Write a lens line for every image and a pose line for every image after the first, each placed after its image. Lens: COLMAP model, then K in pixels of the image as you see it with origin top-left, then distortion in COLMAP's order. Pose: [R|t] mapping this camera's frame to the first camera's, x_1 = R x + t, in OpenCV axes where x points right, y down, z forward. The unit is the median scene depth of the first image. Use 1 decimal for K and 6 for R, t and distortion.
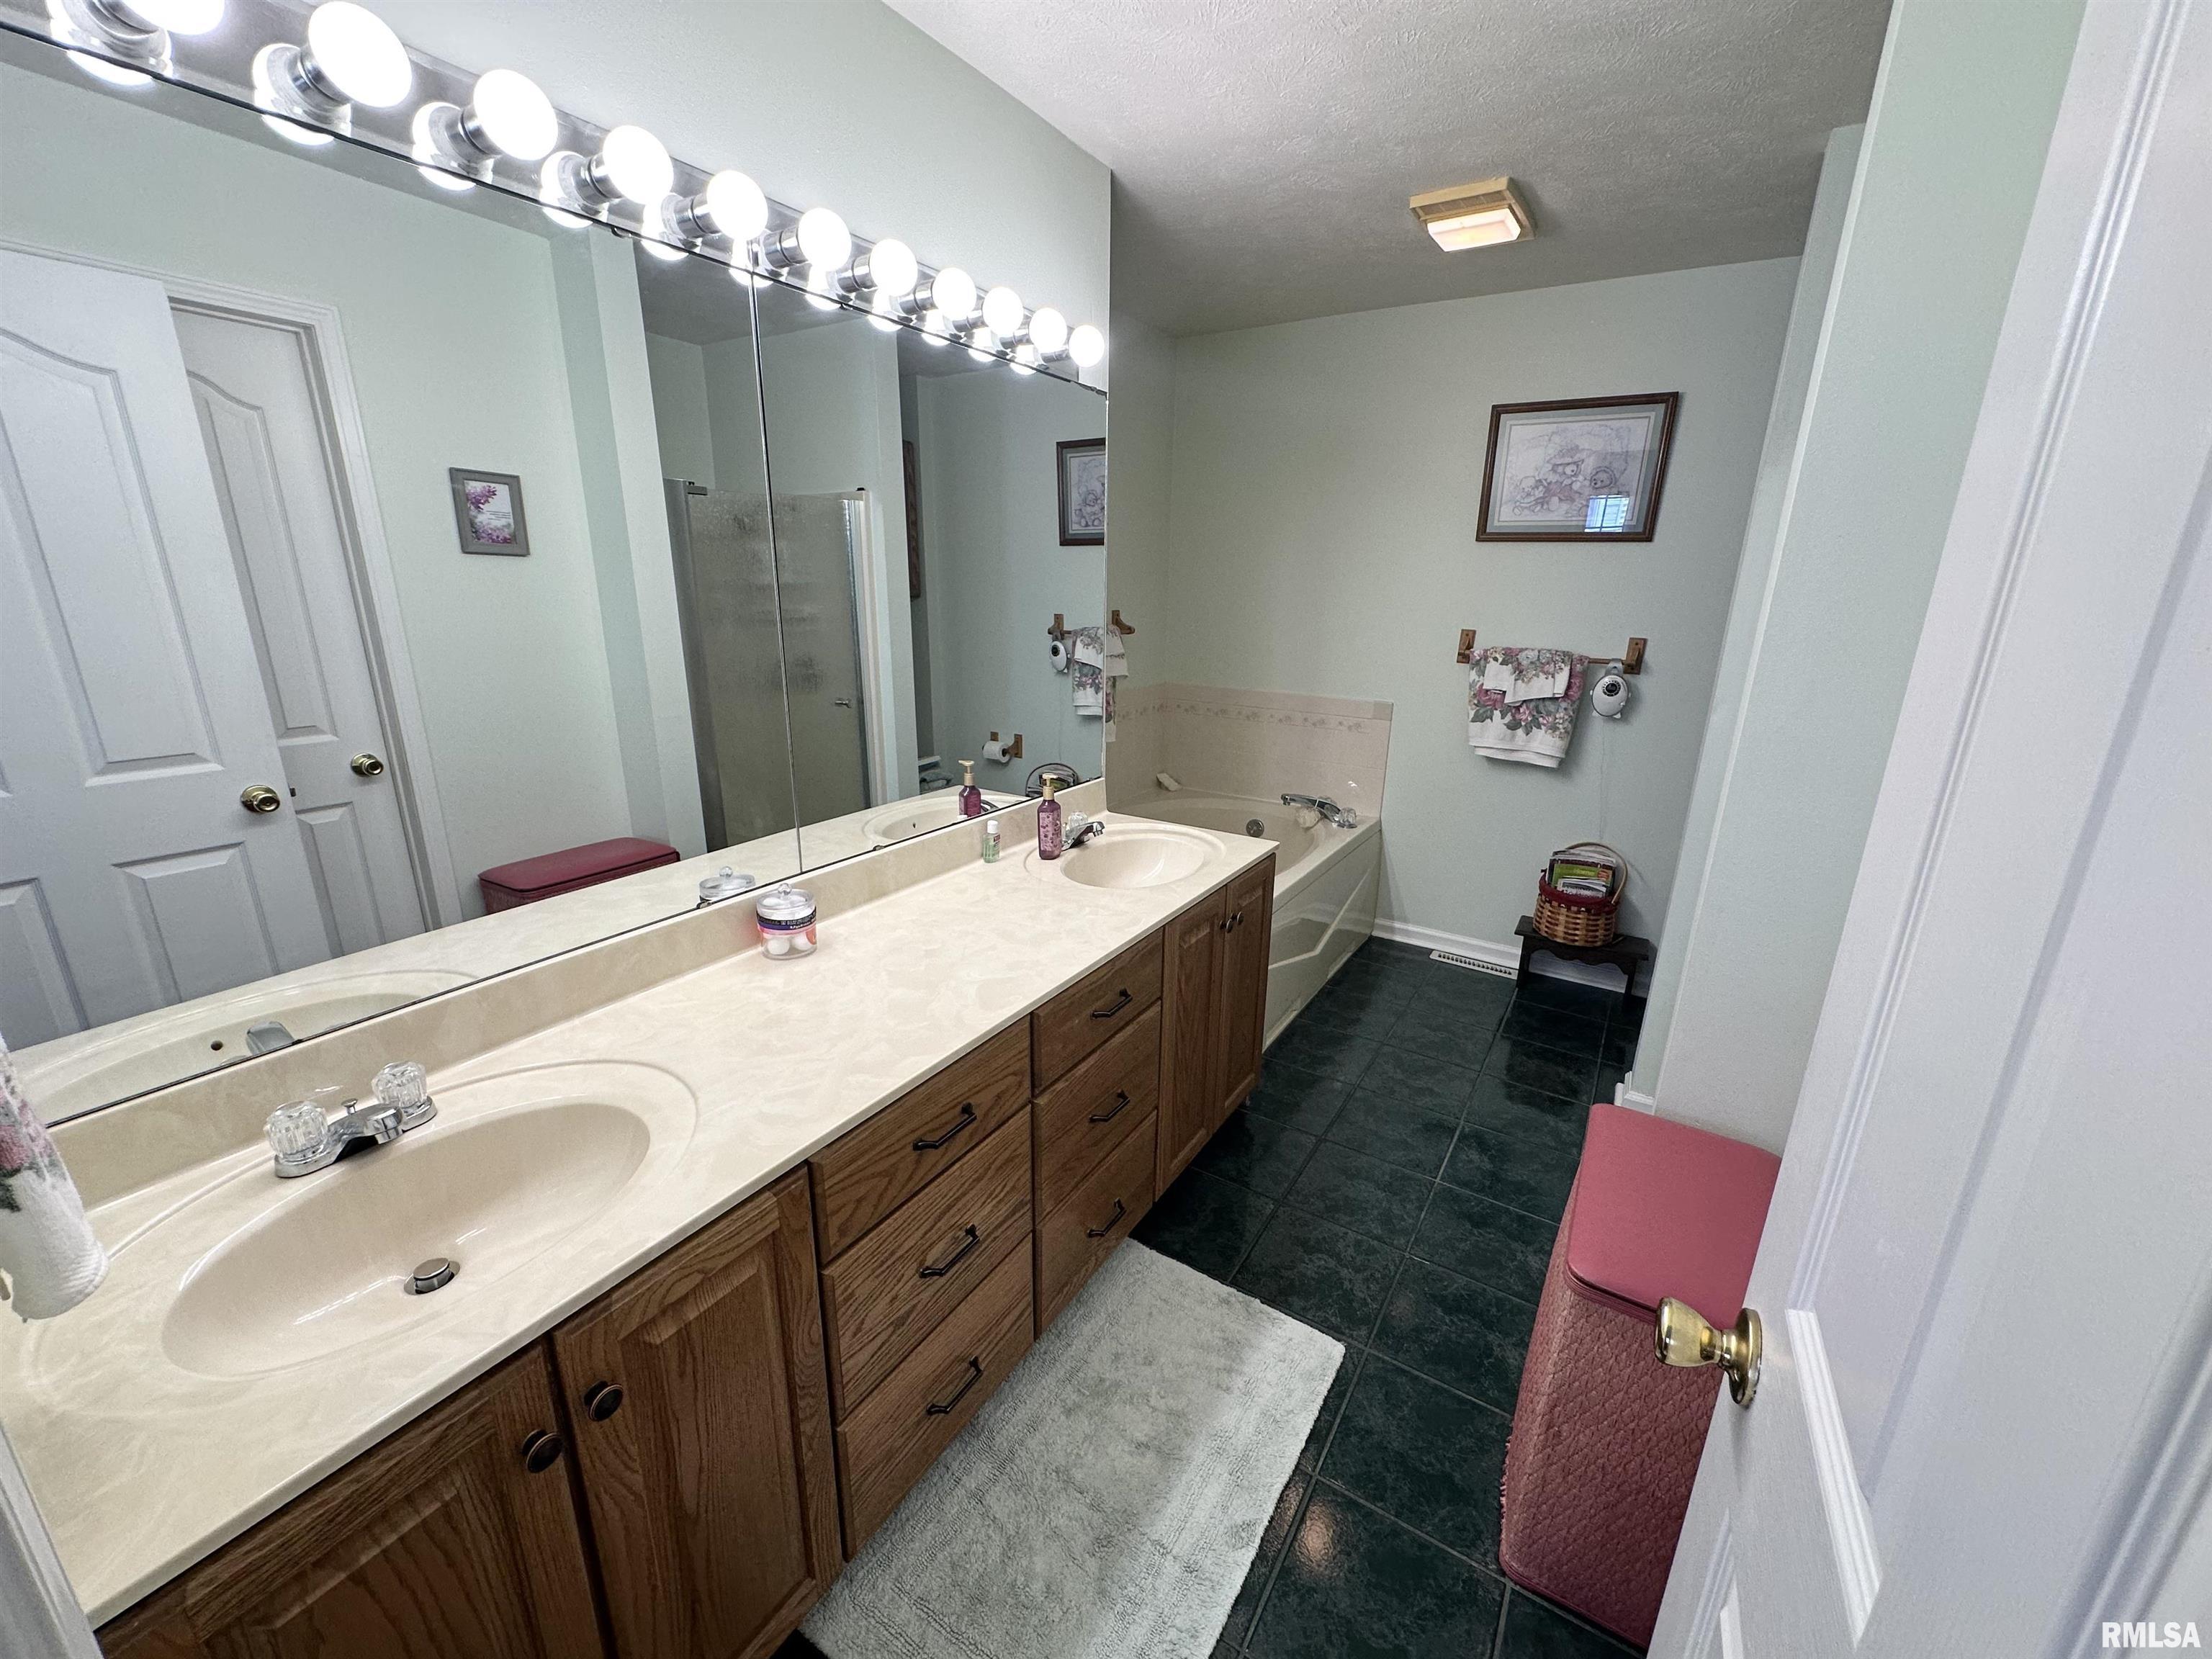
lens RADIAL K [[891.7, 0, 1100.0], [0, 891.7, 829.2], [0, 0, 1]] dist [-0.019023, 0.029689]
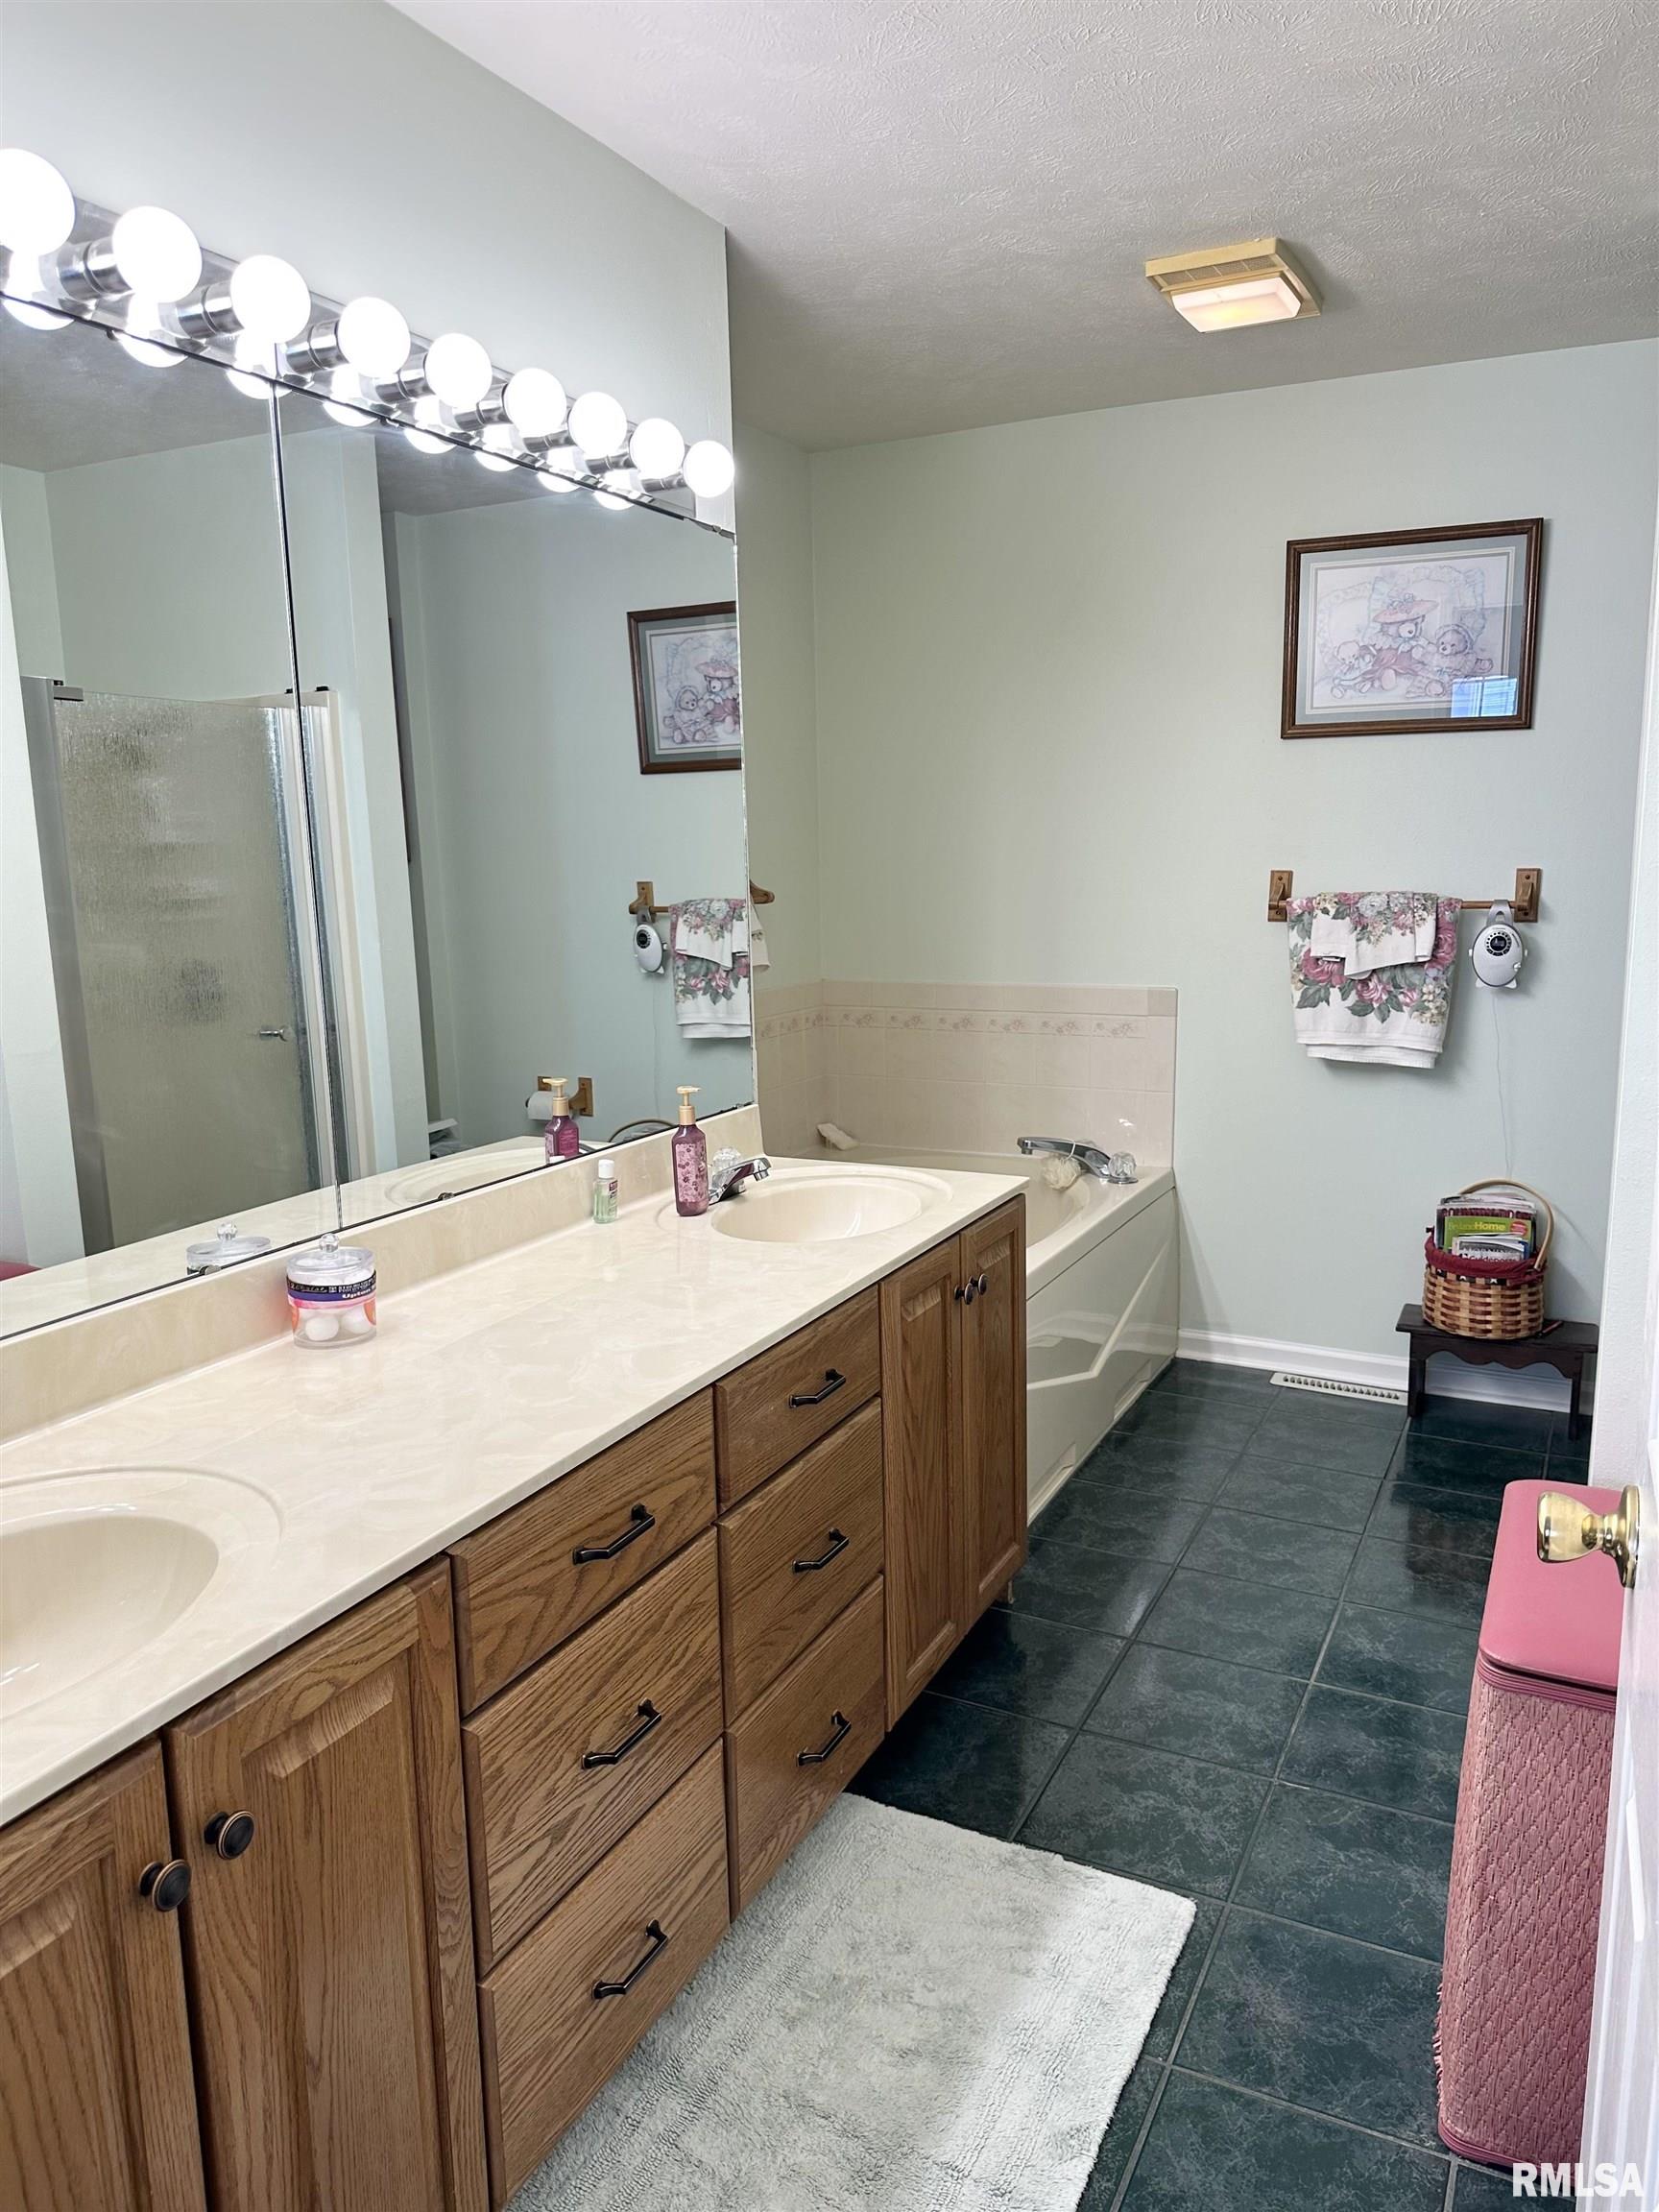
lens RADIAL K [[1538.9, 0, 829.5], [0, 1538.9, 1106.0], [0, 0, 1]] dist [0.118329, -0.186202]
pose [[0.994330, -0.051474, 0.093049, -0.058099], [0.061117, 0.992704, -0.103943, 0.079143], [-0.087020, 0.109041, 0.990221, -0.154692]]
